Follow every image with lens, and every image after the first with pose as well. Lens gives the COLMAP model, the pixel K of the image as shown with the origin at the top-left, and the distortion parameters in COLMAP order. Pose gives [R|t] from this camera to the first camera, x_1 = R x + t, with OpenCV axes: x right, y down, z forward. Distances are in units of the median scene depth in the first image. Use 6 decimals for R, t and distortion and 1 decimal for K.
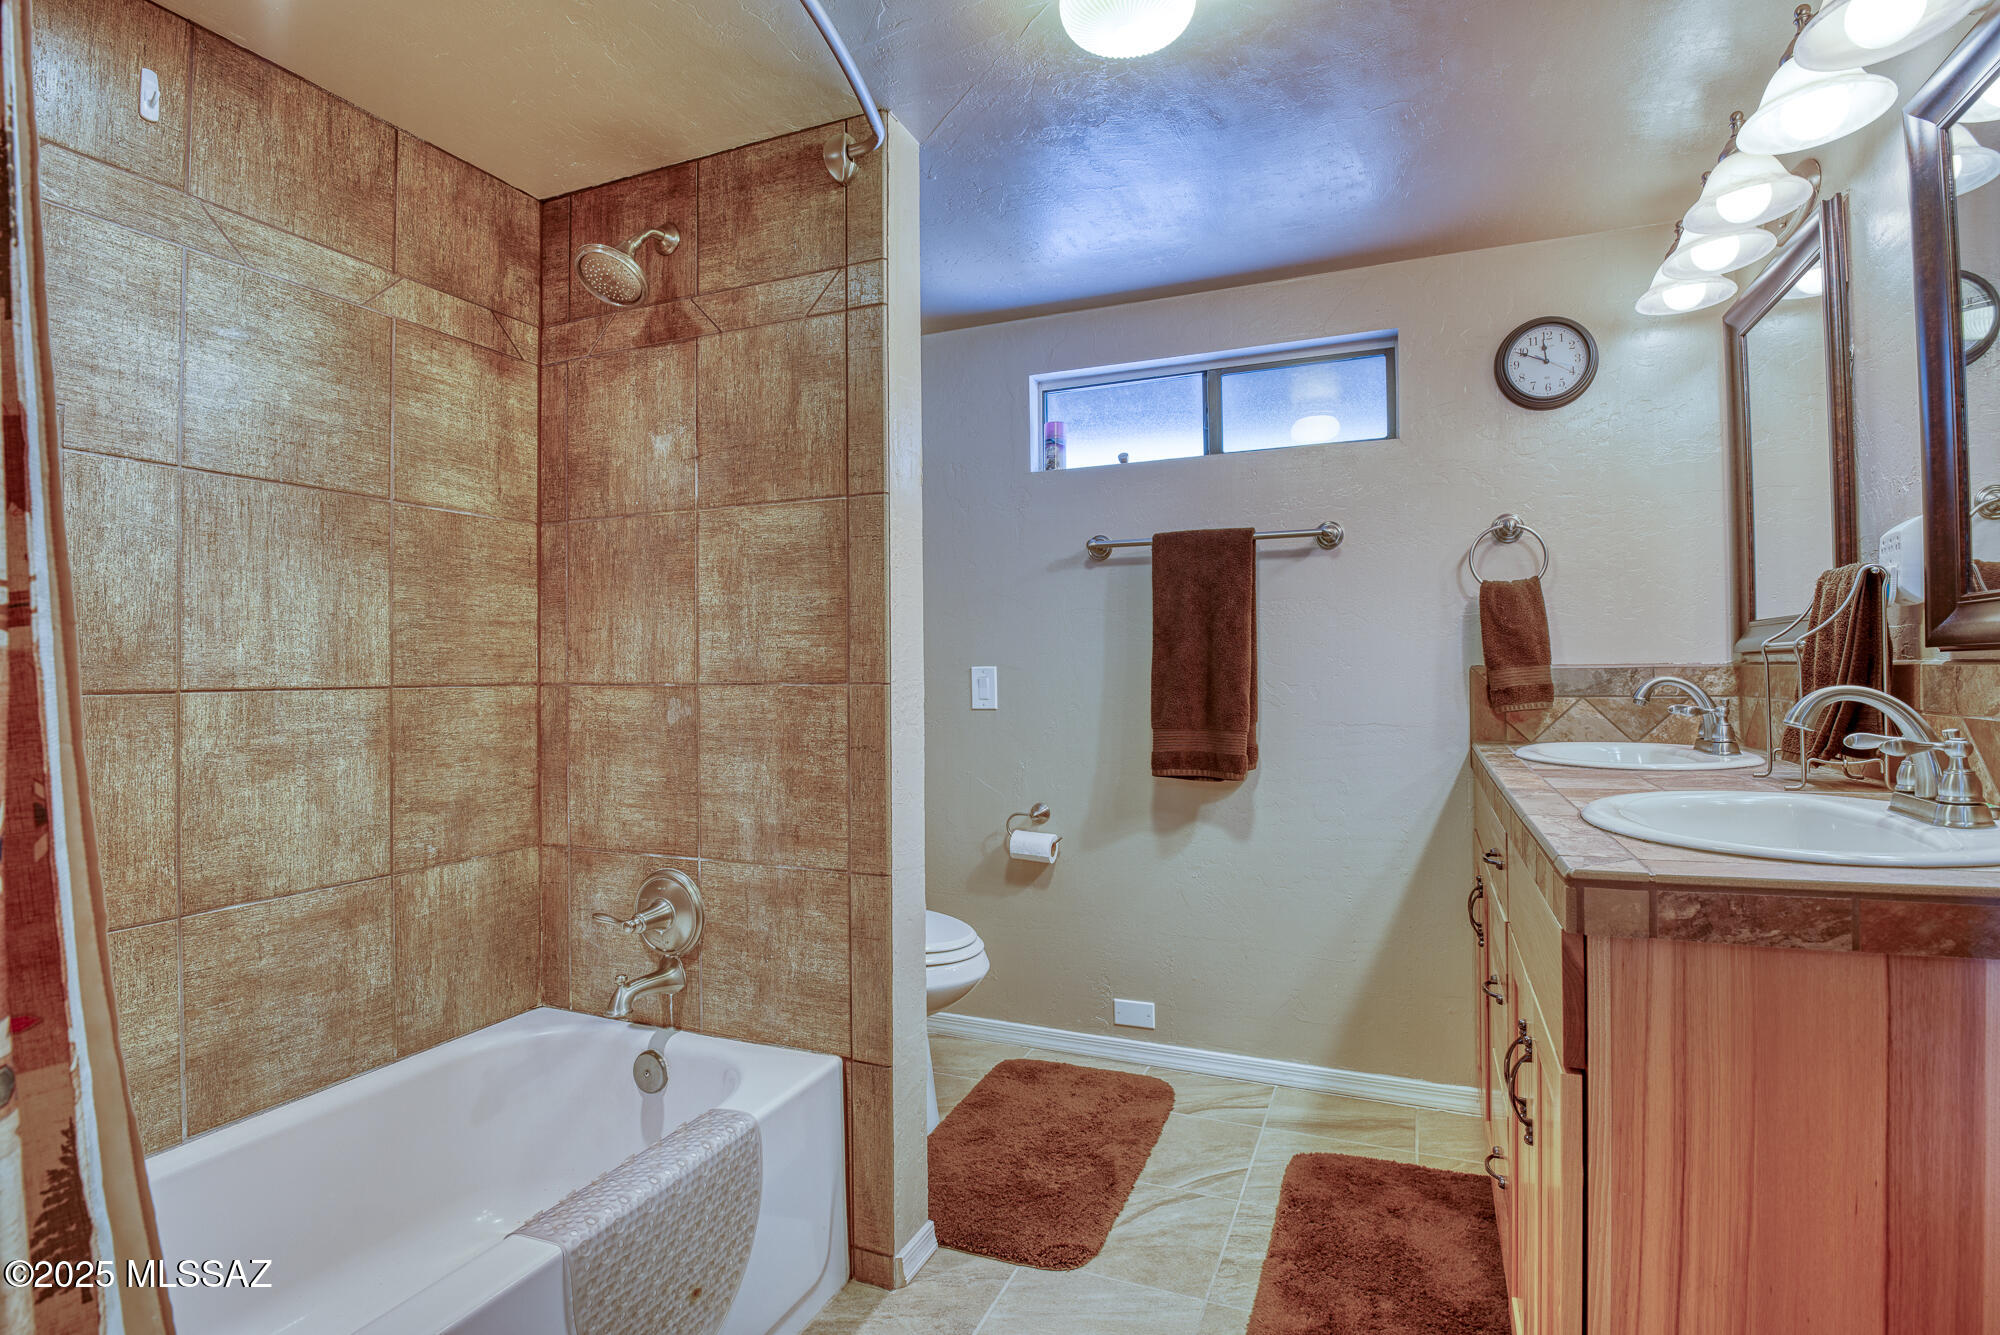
lens RADIAL K [[980.3, 0, 1002.3], [0, 980.3, 666.5], [0, 0, 1]] dist [-0.026909, -0.002111]
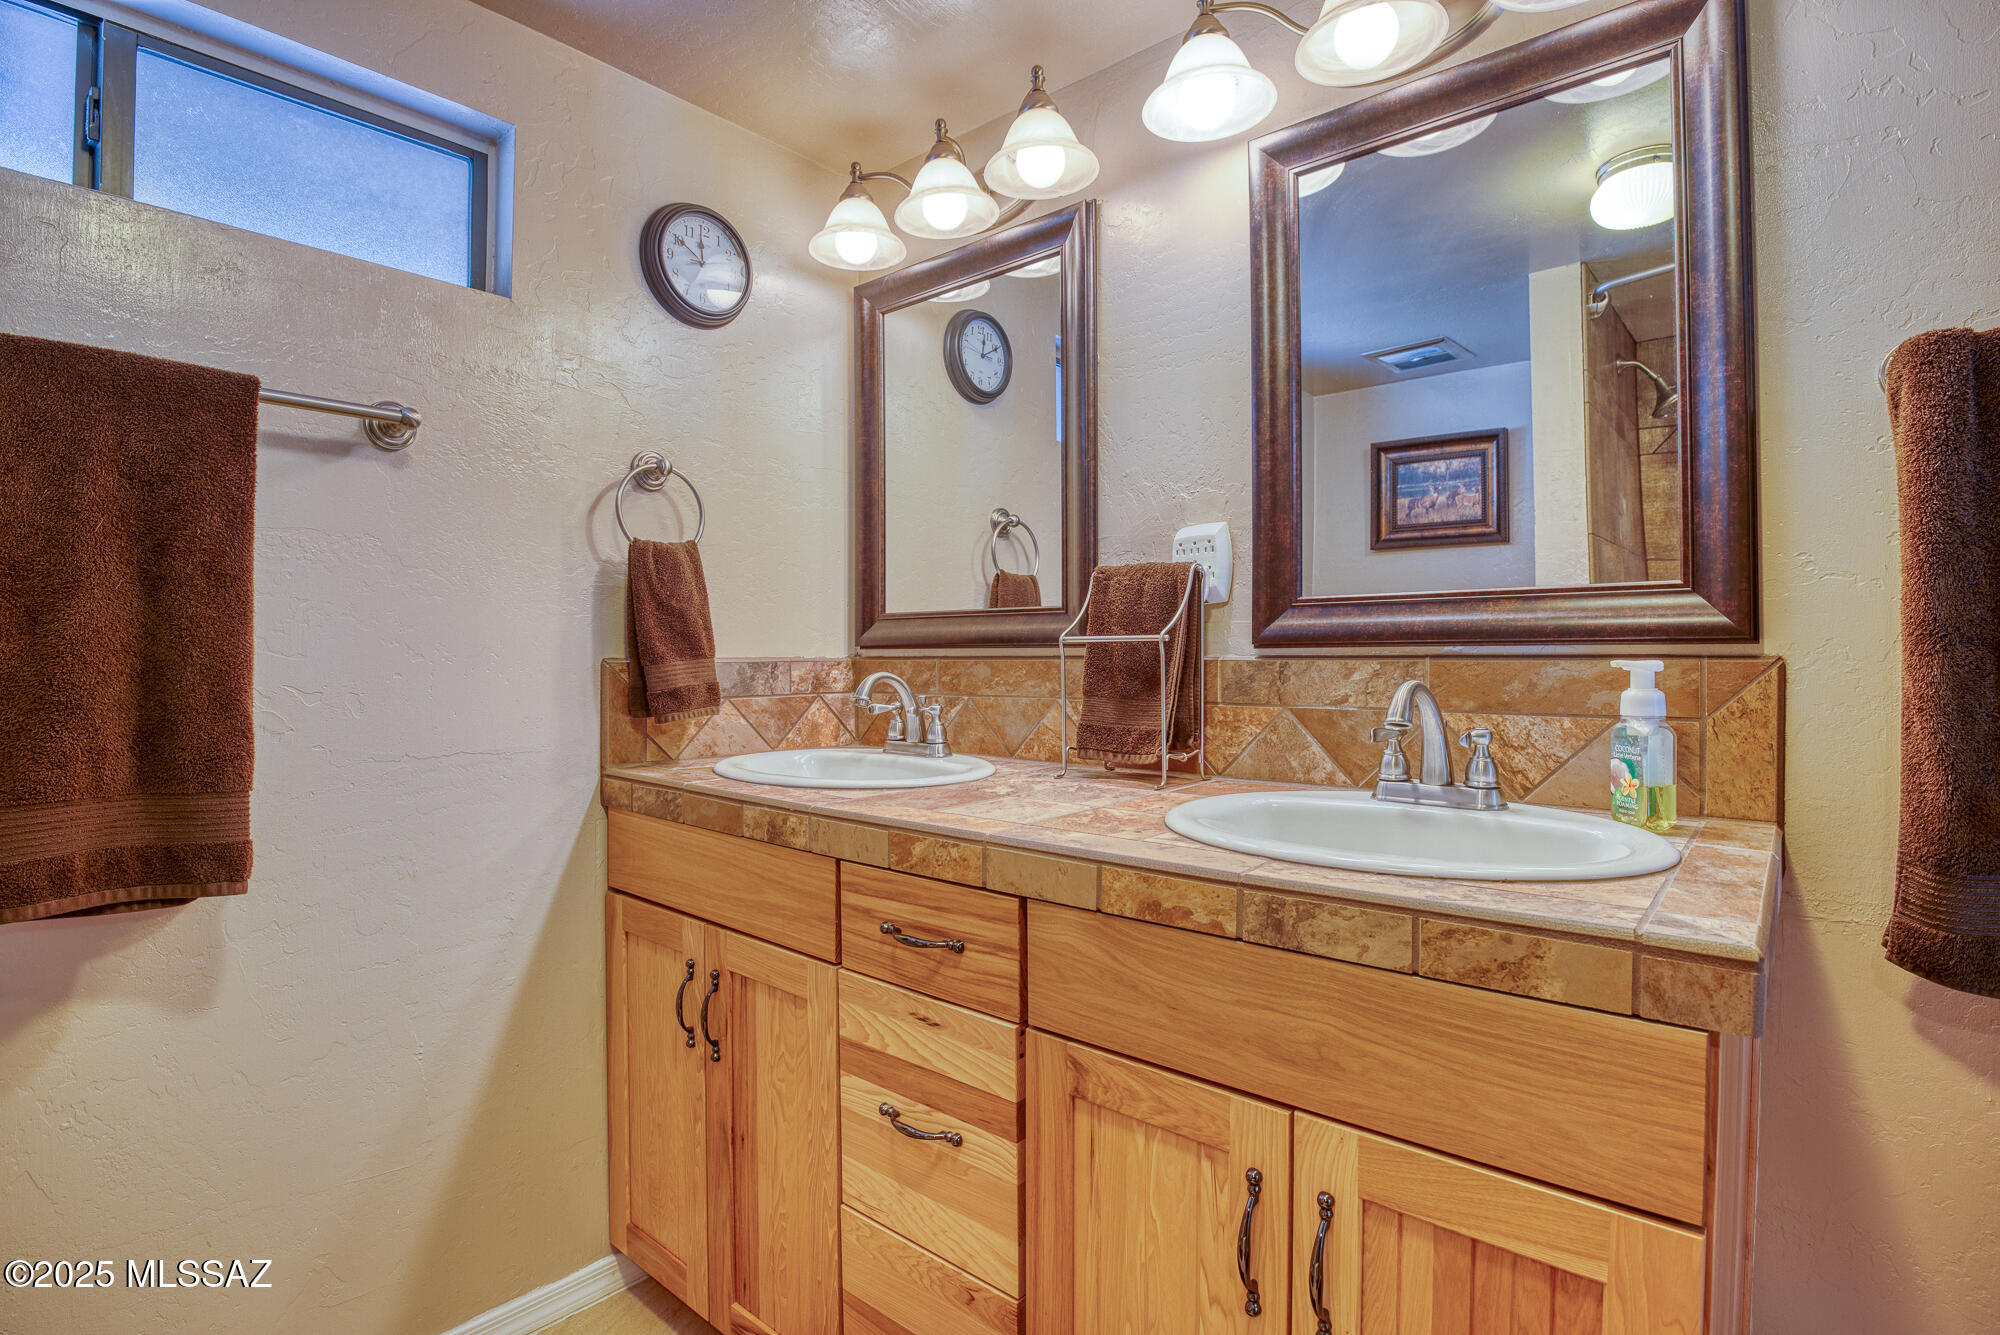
lens RADIAL K [[980.3, 0, 998.1], [0, 980.3, 652.7], [0, 0, 1]] dist [-0.026909, -0.002111]
pose [[0.302915, 0.012362, 0.952937, -0.099279], [-0.004099, 0.999924, -0.011668, 0.002331], [-0.953009, -0.000372, 0.302942, 0.531115]]
